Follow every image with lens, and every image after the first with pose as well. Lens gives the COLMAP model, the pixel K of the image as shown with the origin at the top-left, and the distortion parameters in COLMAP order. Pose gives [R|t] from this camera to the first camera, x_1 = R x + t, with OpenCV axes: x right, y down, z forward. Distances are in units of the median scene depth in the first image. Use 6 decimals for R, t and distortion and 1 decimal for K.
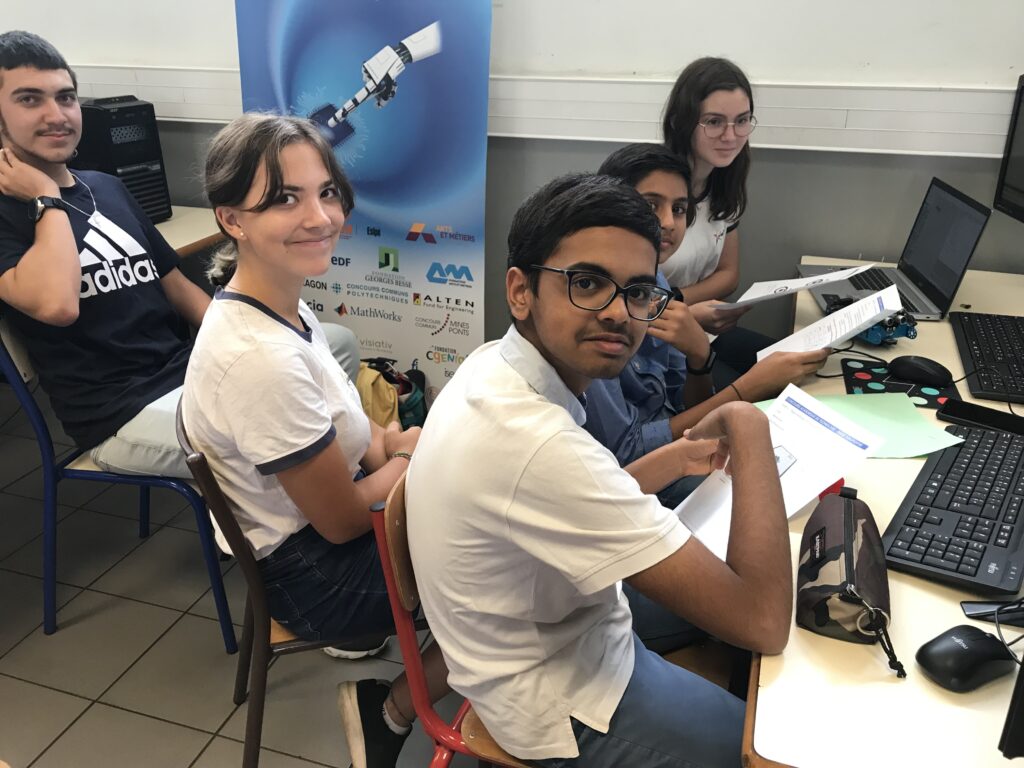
lens RADIAL K [[828.3, 0, 511.6], [0, 828.3, 396.3], [0, 0, 1]] dist [0.008006, -0.005175]
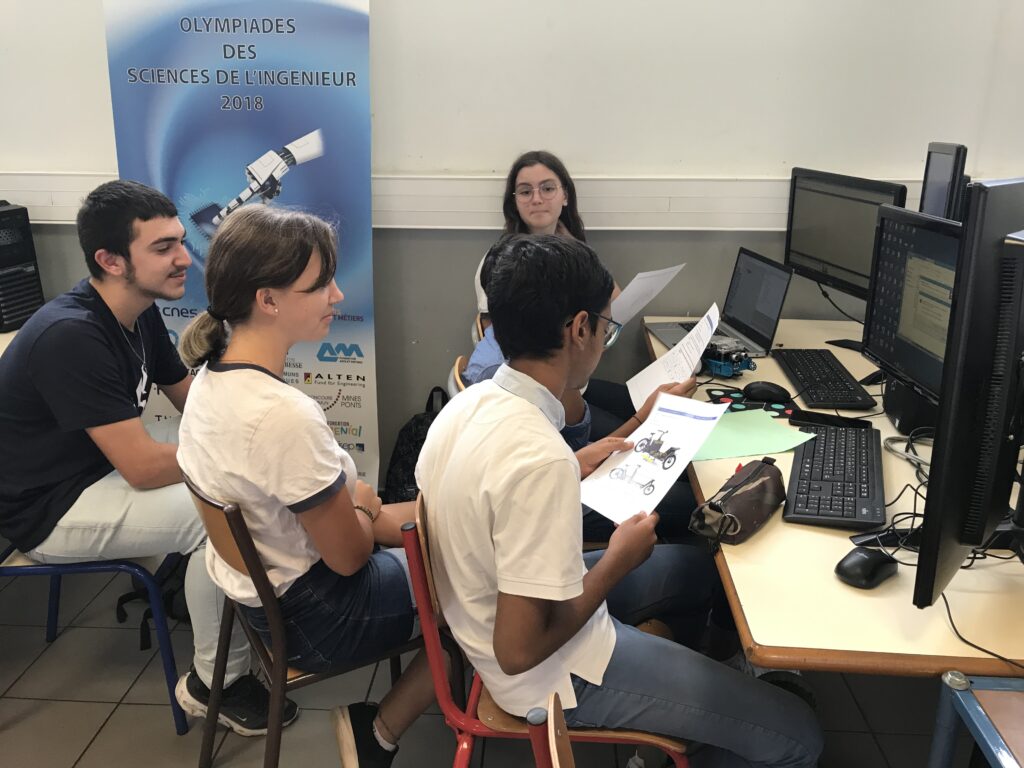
lens RADIAL K [[834.9, 0, 512.0], [0, 834.9, 384.0], [0, 0, 1]] dist [-0.000928, -0.002470]
pose [[0.967096, -0.077868, 0.242203, -0.159143], [0.106357, 0.988570, -0.106851, 0.042205], [-0.231115, 0.129095, 0.964324, -0.120657]]
